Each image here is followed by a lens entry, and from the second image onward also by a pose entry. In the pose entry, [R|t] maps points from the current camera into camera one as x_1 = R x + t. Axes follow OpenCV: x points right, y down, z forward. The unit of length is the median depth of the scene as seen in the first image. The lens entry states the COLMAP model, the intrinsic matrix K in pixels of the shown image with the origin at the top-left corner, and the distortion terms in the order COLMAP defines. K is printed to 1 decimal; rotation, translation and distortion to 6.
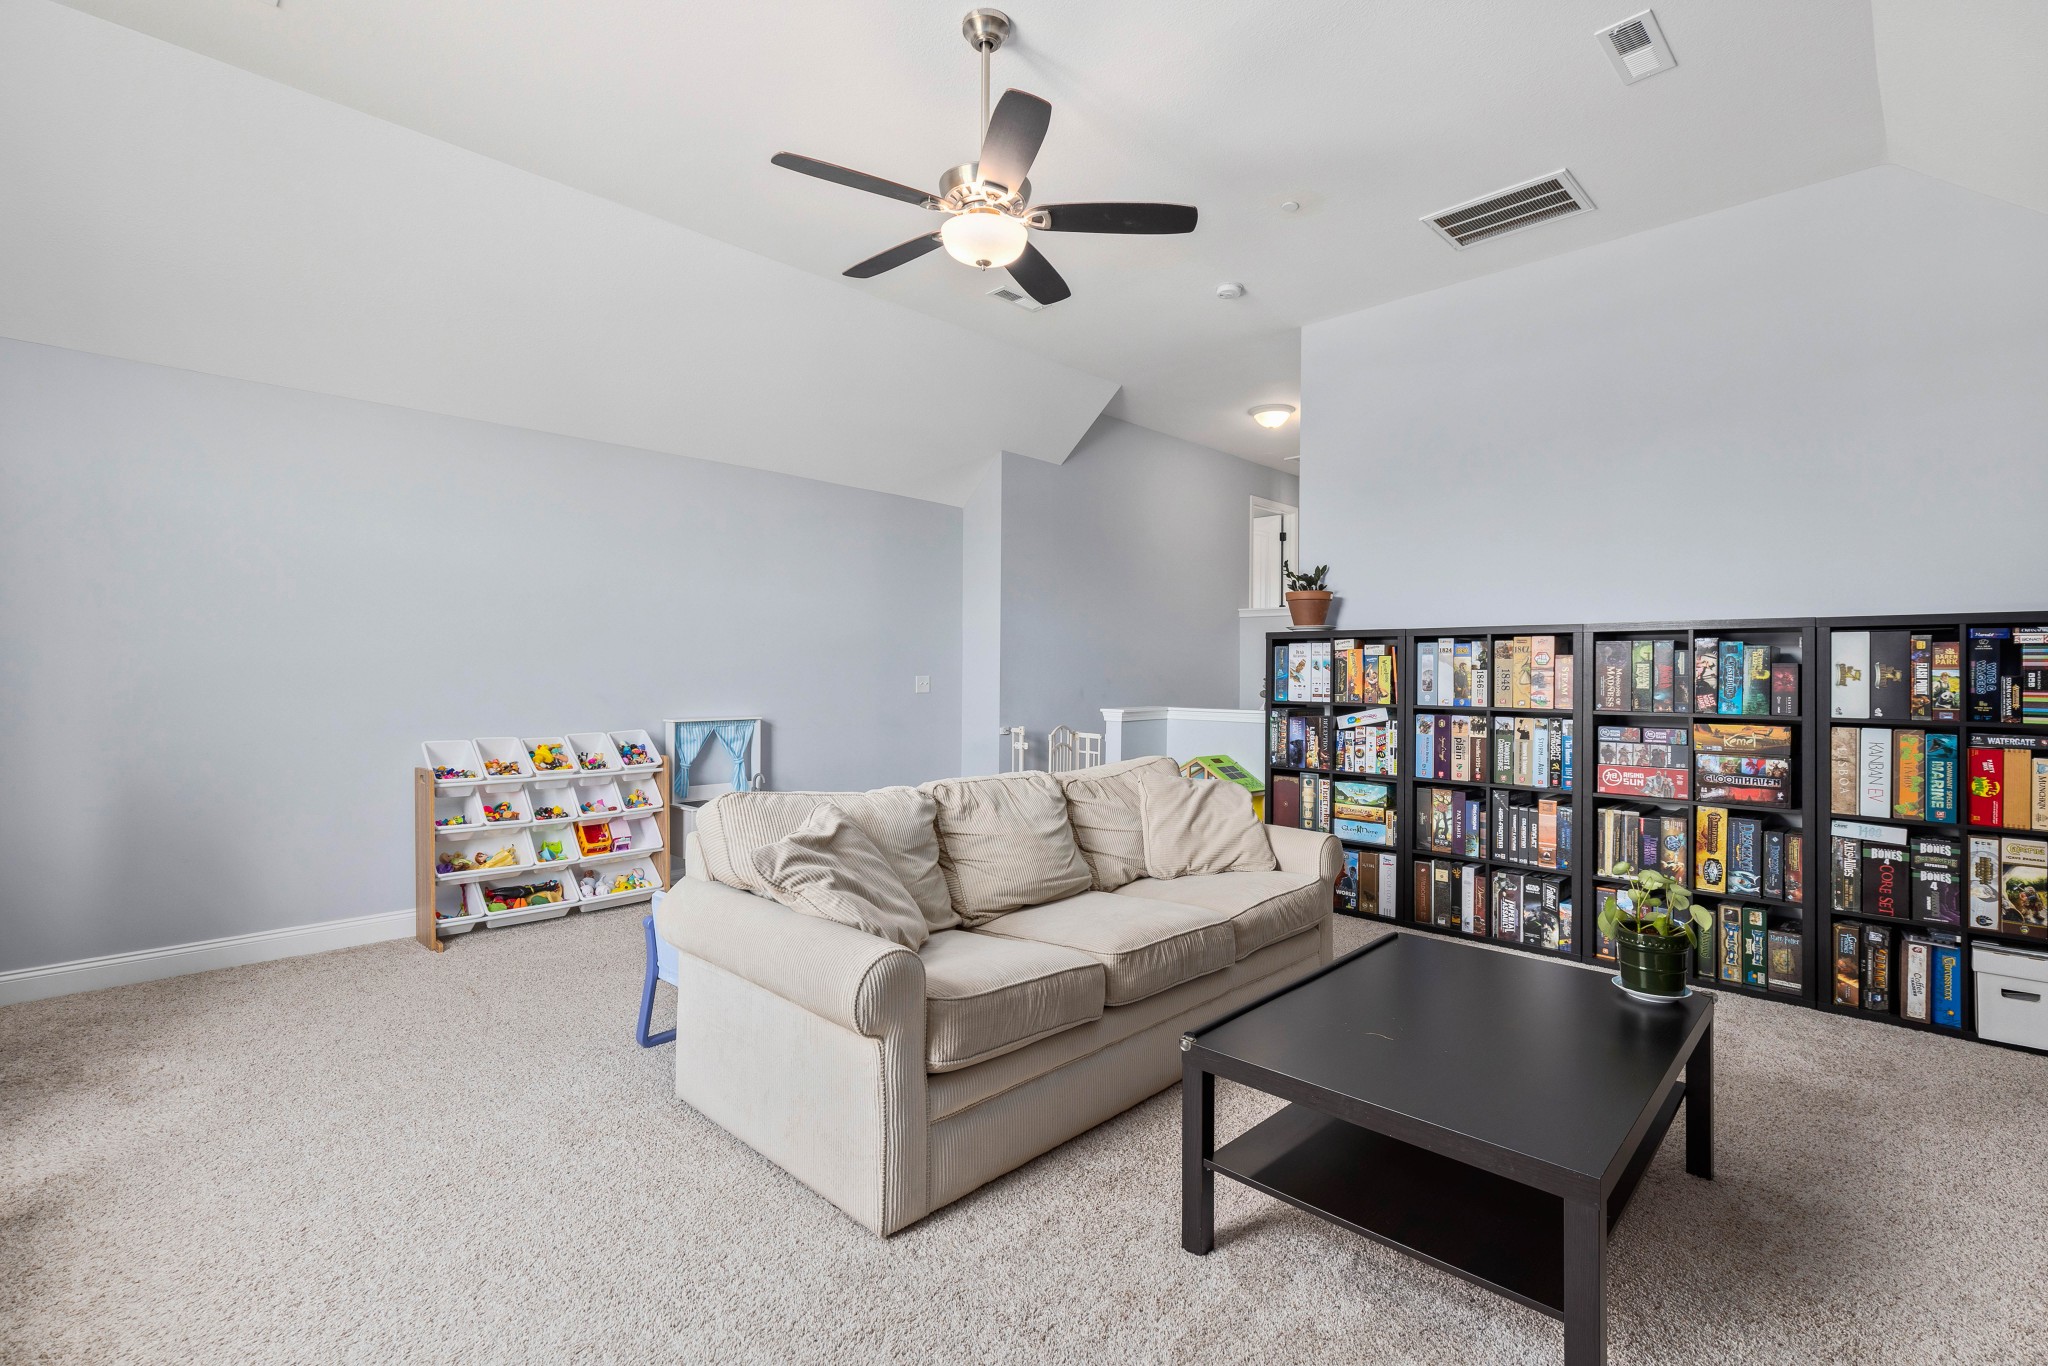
lens RADIAL K [[935.7, 0, 1025.4], [0, 935.7, 676.5], [0, 0, 1]] dist [0.003462, 0.000048]
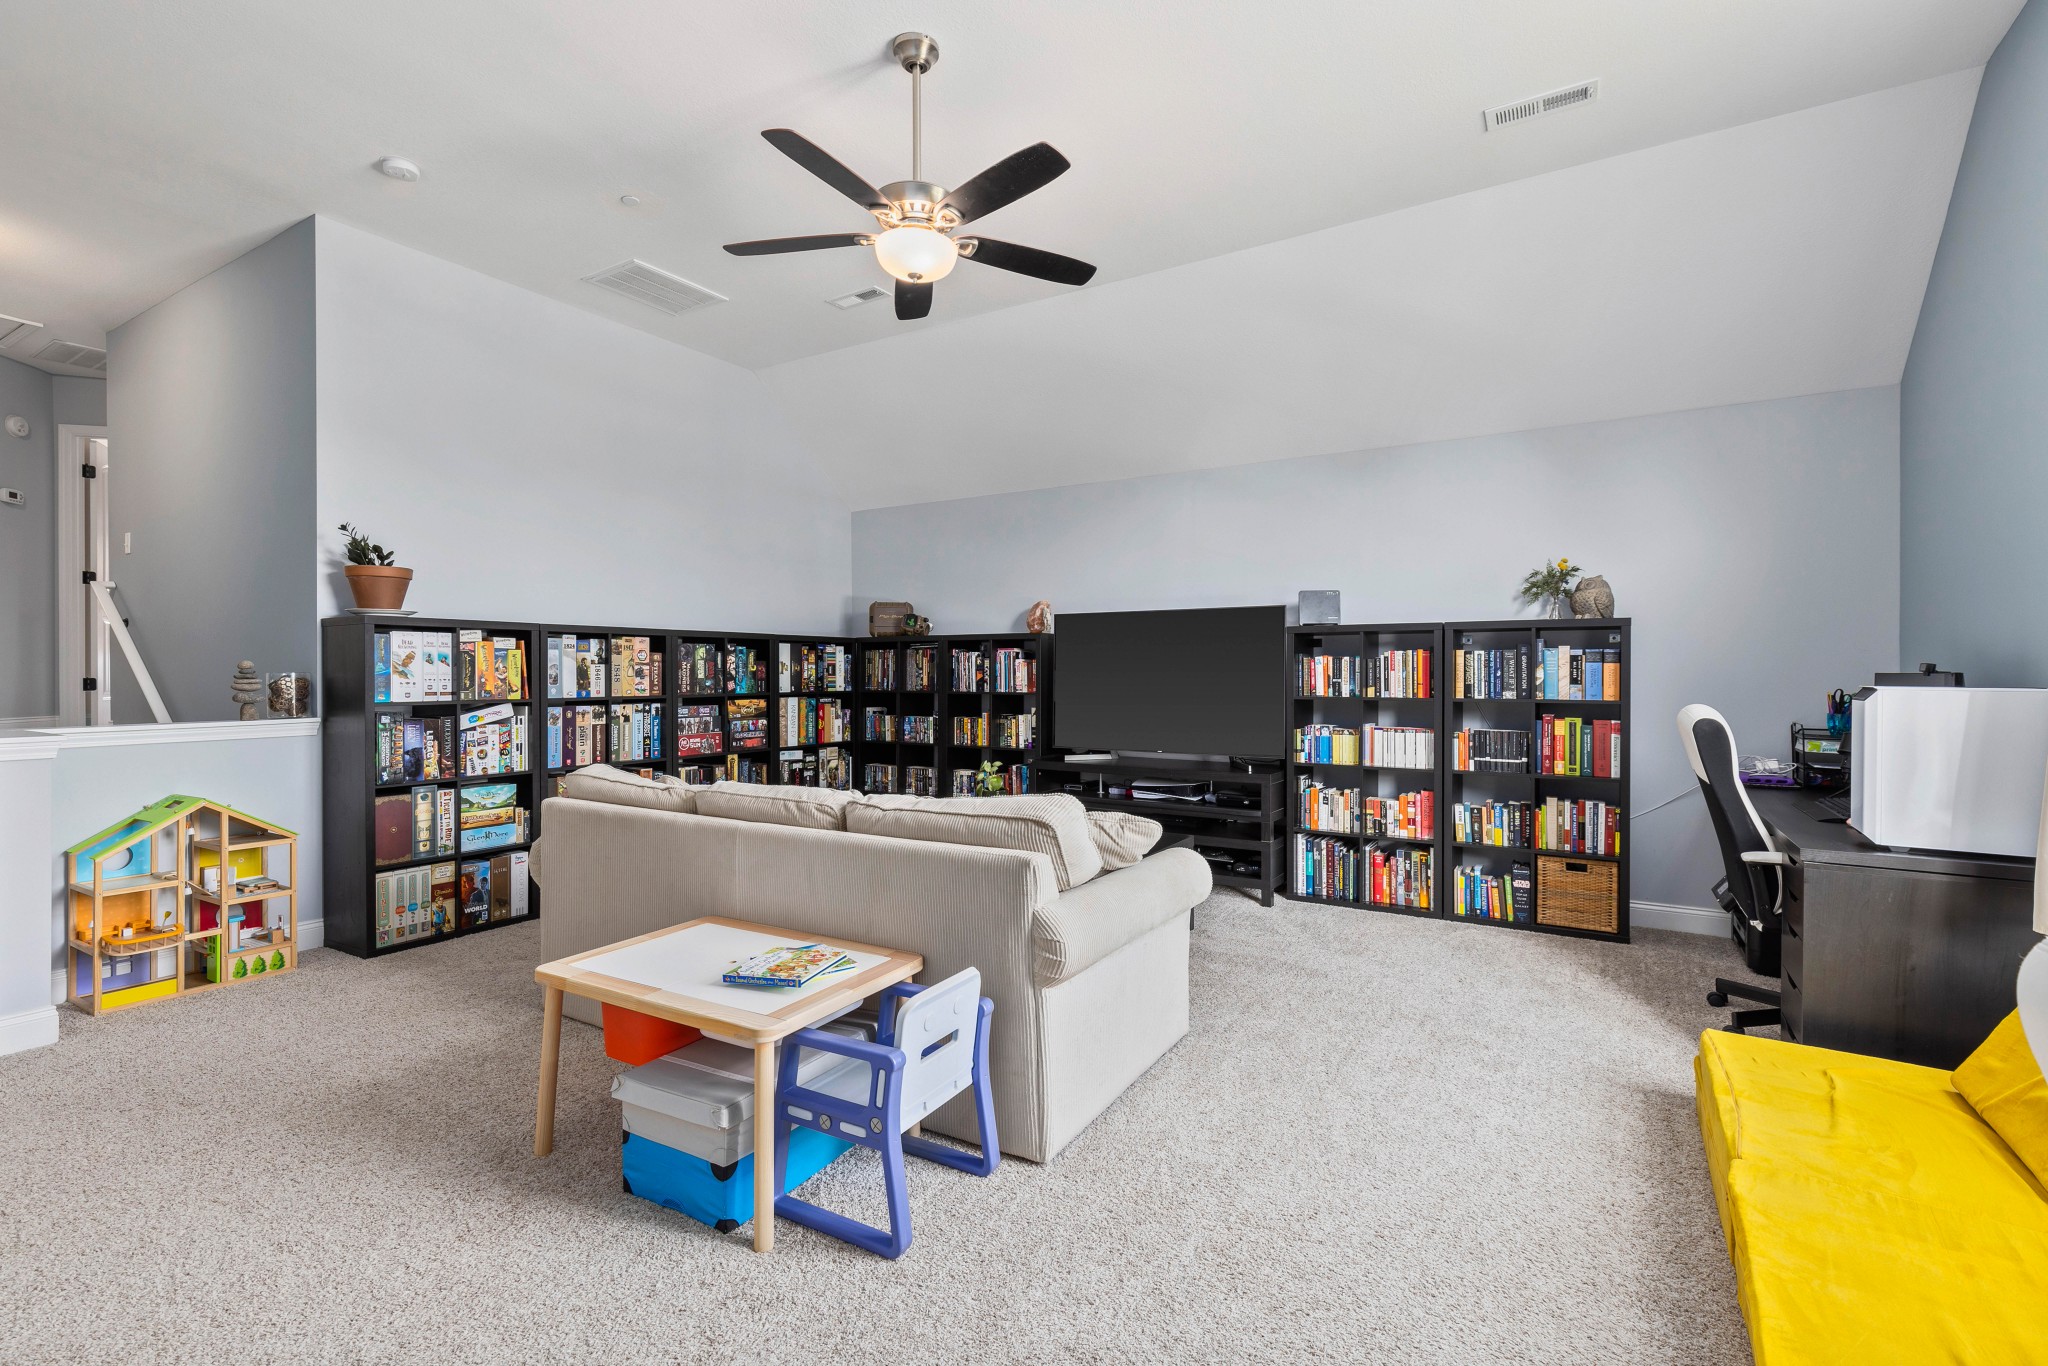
lens RADIAL K [[935.7, 0, 1025.4], [0, 935.7, 676.5], [0, 0, 1]] dist [0.003462, 0.000048]
pose [[-0.237521, -0.018396, 0.971208, -0.716051], [-0.002872, 0.999830, 0.018235, -0.014053], [-0.971378, 0.001542, -0.237533, 0.747671]]
